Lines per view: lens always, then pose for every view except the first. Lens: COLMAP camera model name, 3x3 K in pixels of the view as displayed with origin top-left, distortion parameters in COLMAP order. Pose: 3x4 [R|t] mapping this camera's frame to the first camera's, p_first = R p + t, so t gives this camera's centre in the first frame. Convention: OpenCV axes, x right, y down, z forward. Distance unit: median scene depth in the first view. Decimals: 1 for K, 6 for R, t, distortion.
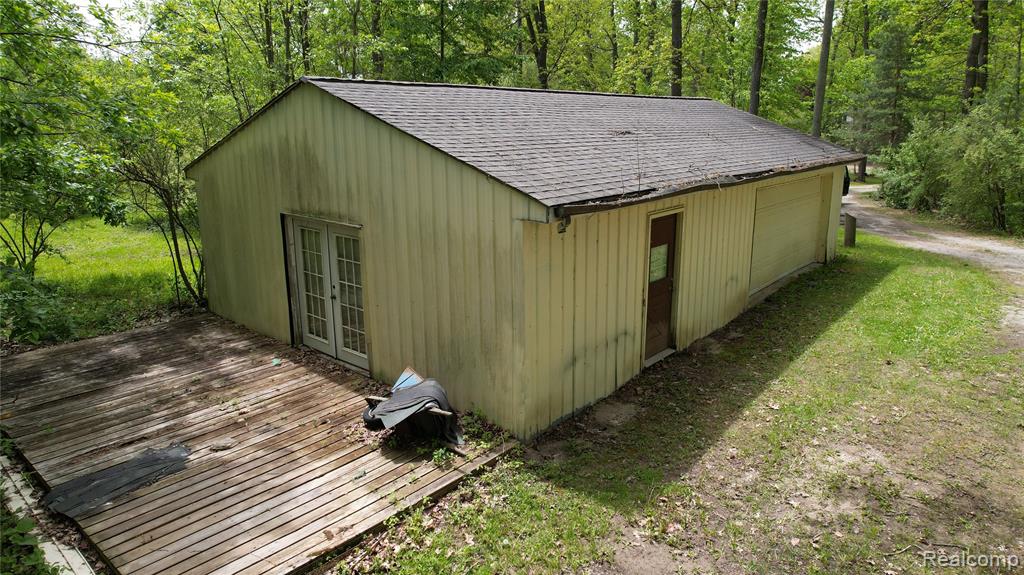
lens RADIAL K [[653.3, 0, 512.0], [0, 653.3, 287.5], [0, 0, 1]] dist [-0.048383, 0.001653]
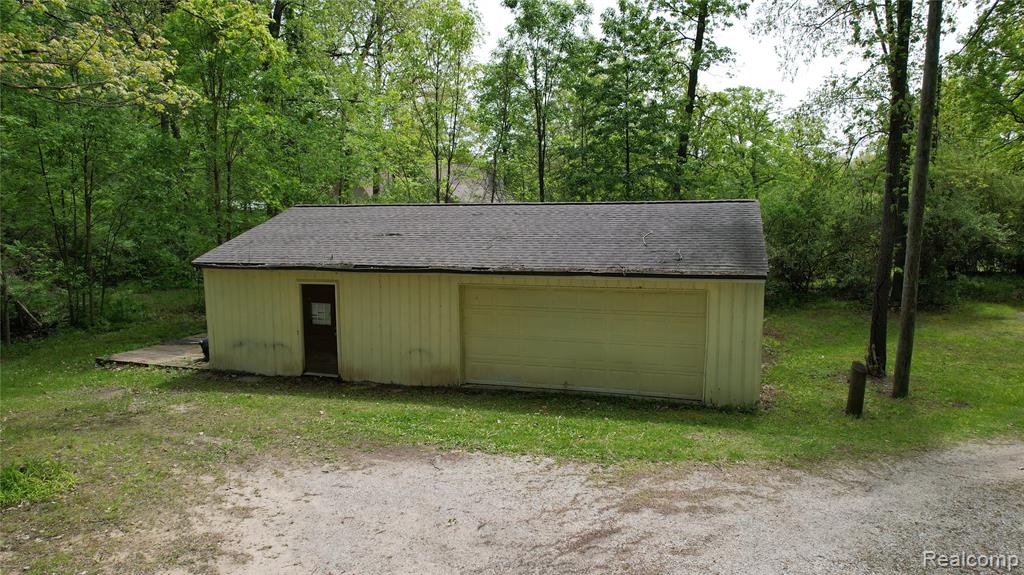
lens RADIAL K [[653.3, 0, 512.0], [0, 653.3, 287.5], [0, 0, 1]] dist [-0.048383, 0.001653]
pose [[0.360473, 0.086157, -0.928782, 1.999213], [-0.213119, 0.976994, 0.007915, -0.227111], [0.908096, 0.195088, 0.370542, 0.873608]]
